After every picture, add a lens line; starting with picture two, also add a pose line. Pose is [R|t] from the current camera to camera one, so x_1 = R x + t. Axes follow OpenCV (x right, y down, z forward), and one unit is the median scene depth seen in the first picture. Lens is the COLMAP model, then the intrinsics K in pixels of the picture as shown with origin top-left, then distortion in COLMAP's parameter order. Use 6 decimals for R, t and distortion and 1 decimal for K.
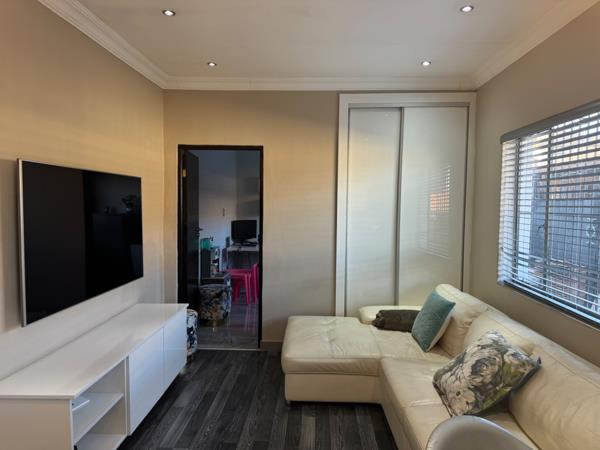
lens RADIAL K [[418.3, 0, 297.5], [0, 418.3, 224.7], [0, 0, 1]] dist [0.132628, -0.169131]
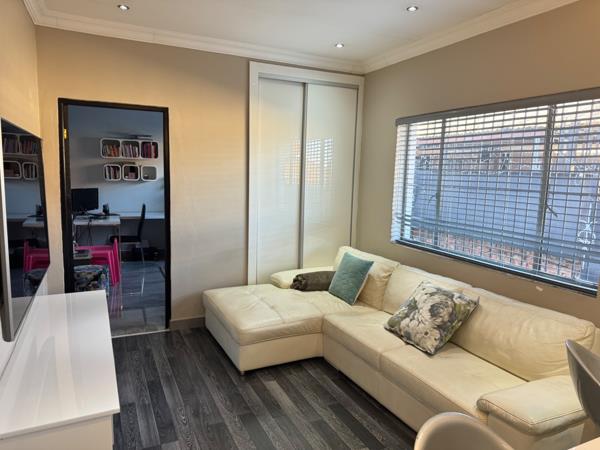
lens RADIAL K [[418.3, 0, 297.5], [0, 418.3, 224.7], [0, 0, 1]] dist [0.132628, -0.169131]
pose [[0.885411, -0.047431, 0.462382, -0.330239], [0.007701, 0.996140, 0.087436, -0.021305], [-0.464745, -0.073856, 0.882359, 0.065783]]
